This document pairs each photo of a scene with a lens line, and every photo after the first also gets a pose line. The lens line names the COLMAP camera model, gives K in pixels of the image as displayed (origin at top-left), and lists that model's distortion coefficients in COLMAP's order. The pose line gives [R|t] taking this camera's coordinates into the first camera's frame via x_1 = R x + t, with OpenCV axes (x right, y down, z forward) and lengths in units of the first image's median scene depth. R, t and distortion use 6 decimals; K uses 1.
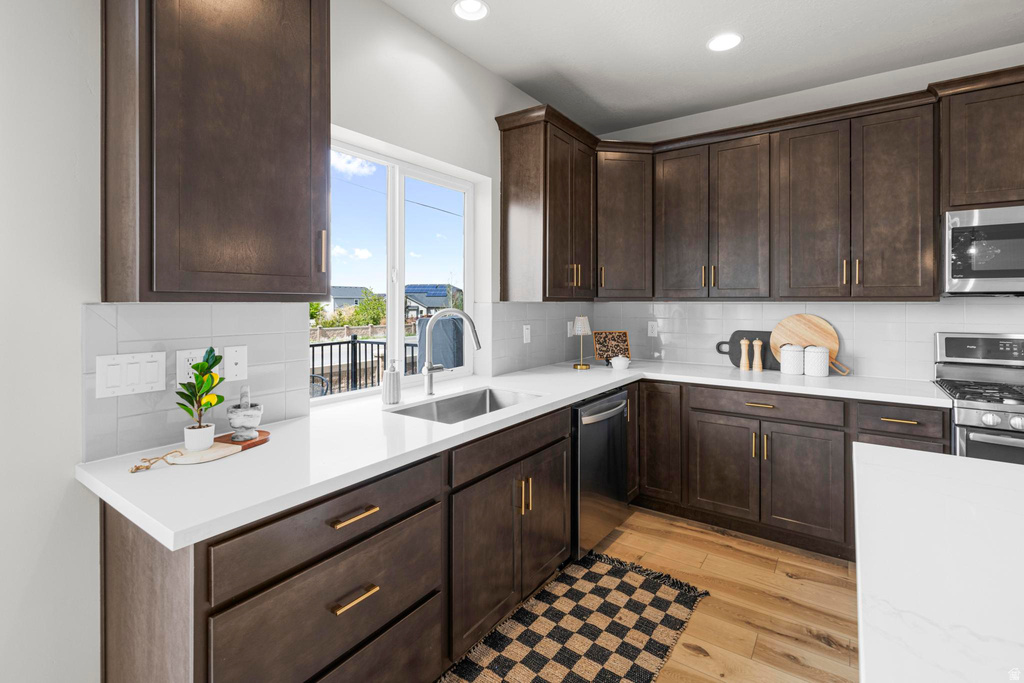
lens RADIAL K [[475.6, 0, 511.7], [0, 475.6, 300.6], [0, 0, 1]] dist [0.001625, 0.000066]
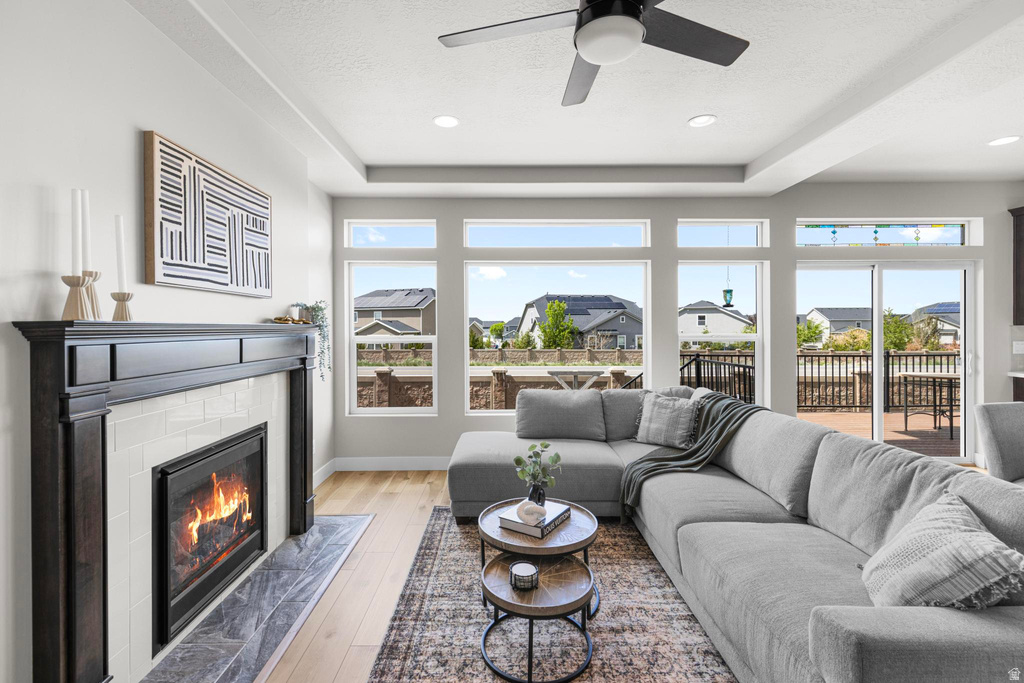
lens RADIAL K [[464.7, 0, 506.3], [0, 464.7, 328.9], [0, 0, 1]] dist [0.003065, -0.000474]
pose [[0.582165, 0.001645, -0.813069, -0.130635], [0.007268, 0.999947, 0.007227, -0.010486], [0.813038, -0.010117, 0.582122, -1.901572]]
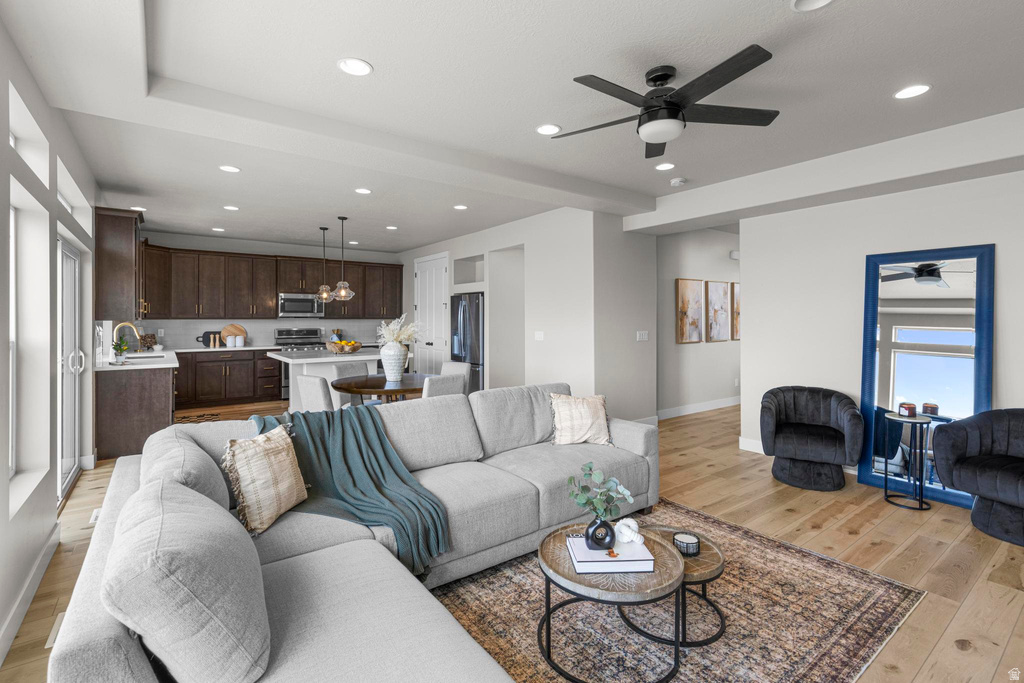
lens RADIAL K [[469.0, 0, 509.0], [0, 469.0, 319.7], [0, 0, 1]] dist [0.007745, -0.000424]
pose [[0.313931, -0.003147, 0.949440, -1.558788], [-0.003571, 0.999984, 0.004495, -0.014922], [-0.949439, -0.004801, 0.313915, -1.430383]]
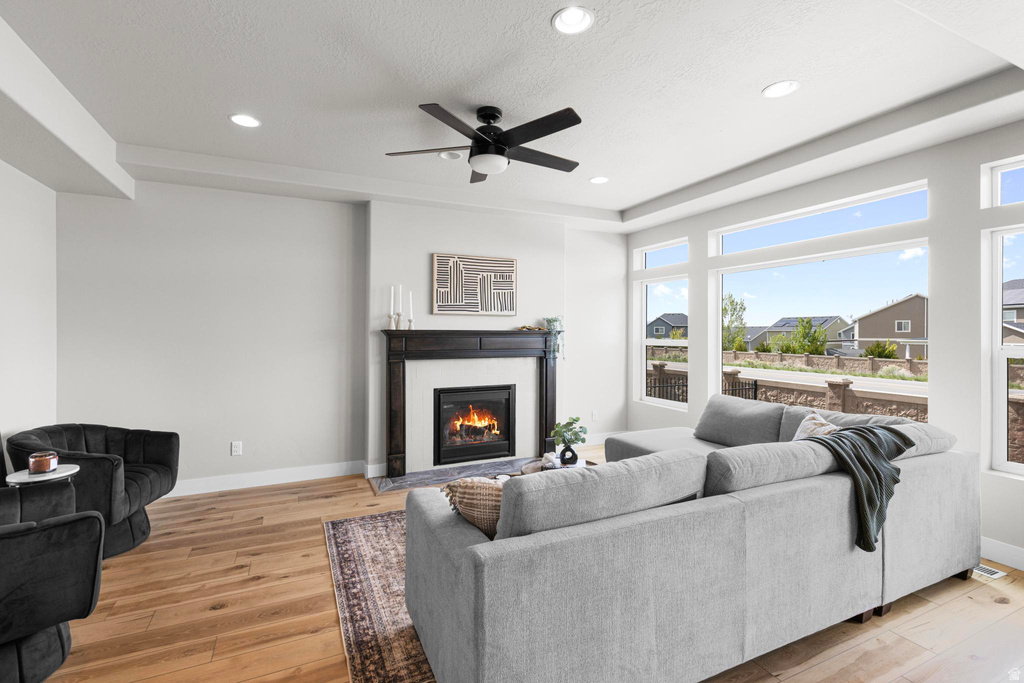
lens RADIAL K [[469.0, 0, 509.0], [0, 469.0, 319.7], [0, 0, 1]] dist [0.007745, -0.000424]
pose [[-0.492810, -0.023593, -0.869817, 0.350576], [0.004024, 0.999560, -0.029392, -0.005974], [0.870128, -0.017985, -0.492498, -0.851766]]
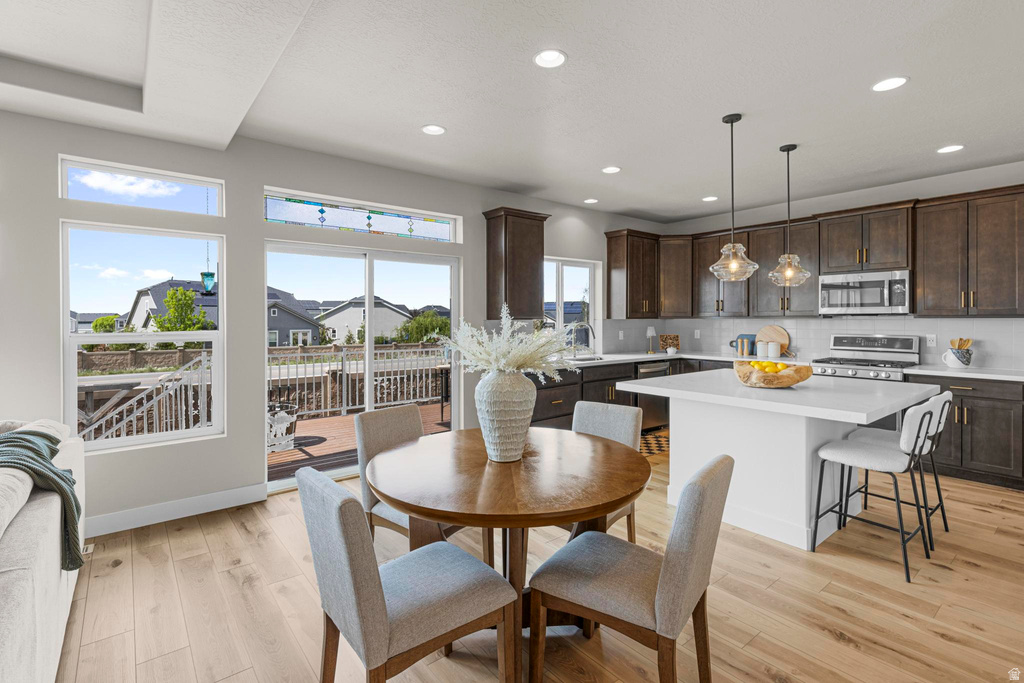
lens RADIAL K [[480.6, 0, 513.5], [0, 480.6, 321.9], [0, 0, 1]] dist [0.002920, -0.000213]
pose [[0.961935, -0.001573, -0.273273, 0.169801], [0.004123, 0.999953, 0.008760, -0.007087], [0.273247, -0.009553, 0.961897, -1.232195]]
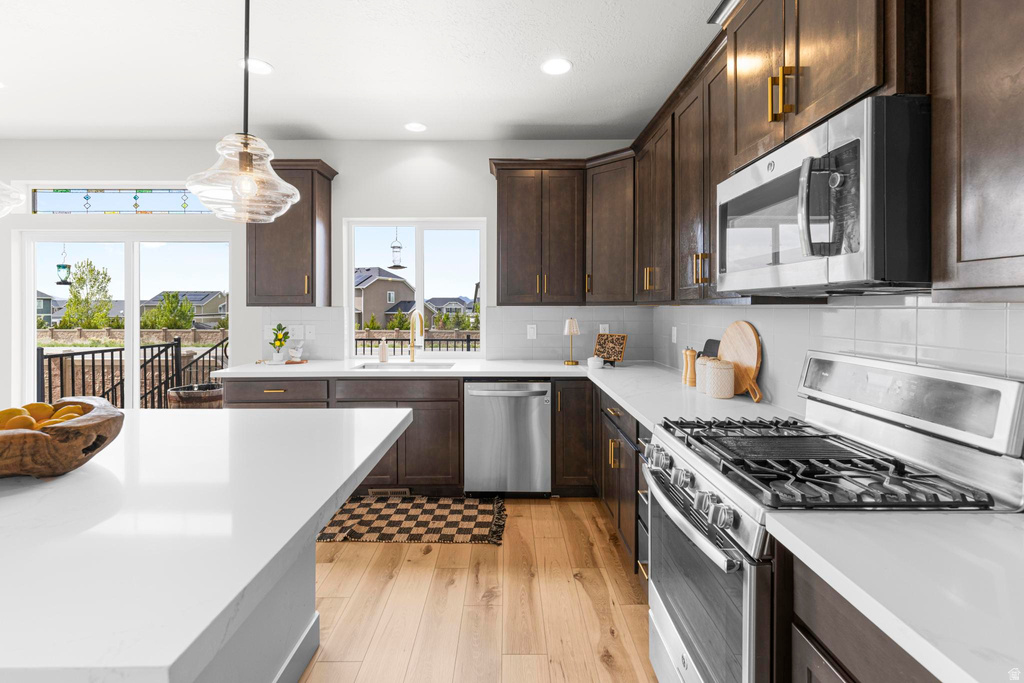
lens RADIAL K [[473.9, 0, 508.1], [0, 473.9, 300.7], [0, 0, 1]] dist [0.005675, -0.000233]
pose [[0.580105, -0.010559, -0.814473, 1.167933], [0.002070, 0.999932, -0.011489, 0.003489], [0.814539, 0.004979, 0.580087, 0.254382]]
